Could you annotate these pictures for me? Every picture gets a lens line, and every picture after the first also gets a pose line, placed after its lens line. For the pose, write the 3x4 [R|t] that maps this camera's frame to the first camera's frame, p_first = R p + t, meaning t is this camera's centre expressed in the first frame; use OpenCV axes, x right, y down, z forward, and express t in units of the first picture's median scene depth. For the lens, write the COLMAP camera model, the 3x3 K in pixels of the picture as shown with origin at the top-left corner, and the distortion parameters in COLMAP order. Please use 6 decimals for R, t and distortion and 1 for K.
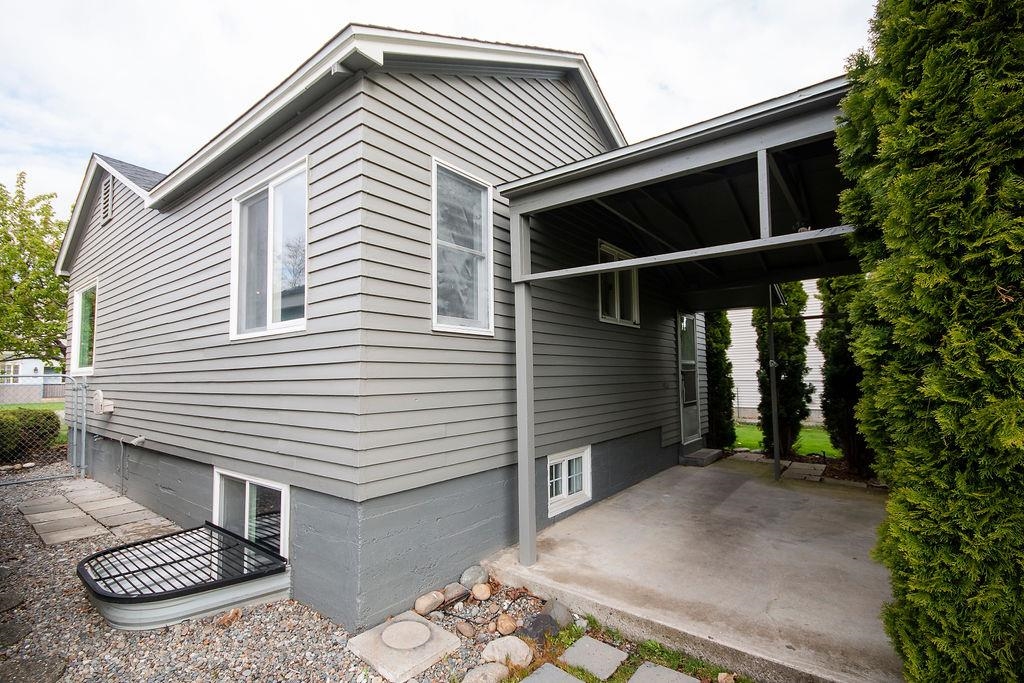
lens RADIAL K [[476.0, 0, 498.2], [0, 476.0, 349.6], [0, 0, 1]] dist [0.000039, 0.000501]
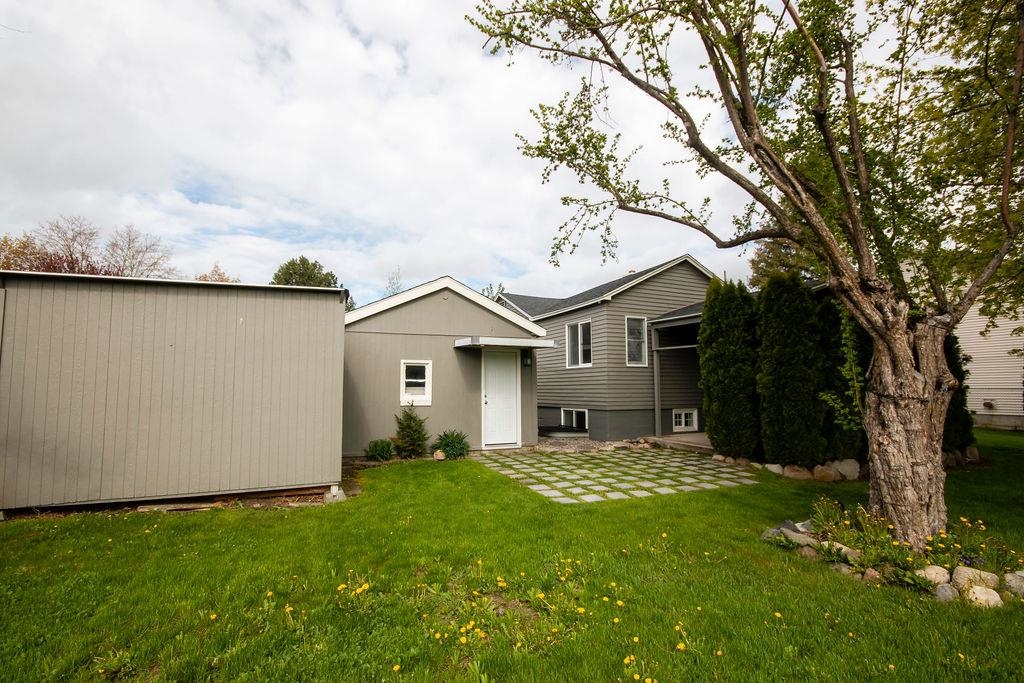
lens RADIAL K [[476.0, 0, 498.2], [0, 476.0, 349.6], [0, 0, 1]] dist [0.000039, 0.000501]
pose [[0.886345, -0.022488, -0.462479, 0.431498], [0.013021, 0.999635, -0.023653, -0.063124], [0.462842, 0.014943, 0.886315, -1.695394]]
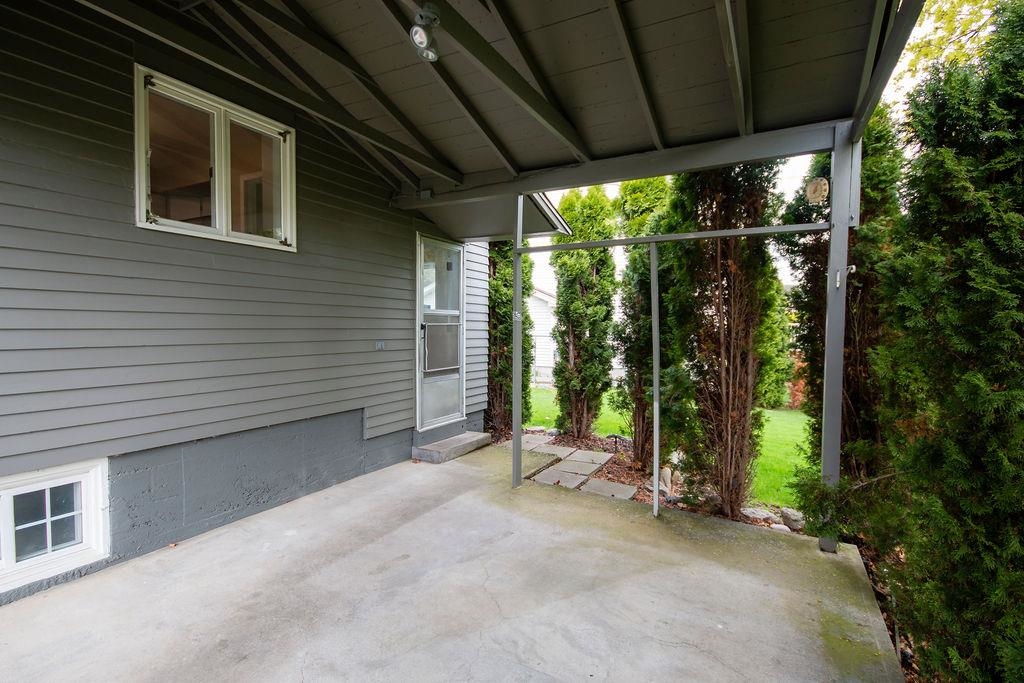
lens RADIAL K [[491.3, 0, 512.0], [0, 491.3, 341.5], [0, 0, 1]] dist [-0.002799, -0.001082]
pose [[0.984608, 0.013299, 0.174270, 0.544501], [-0.026922, 0.996741, 0.076046, 0.017121], [-0.172691, -0.079567, 0.981757, 0.394756]]
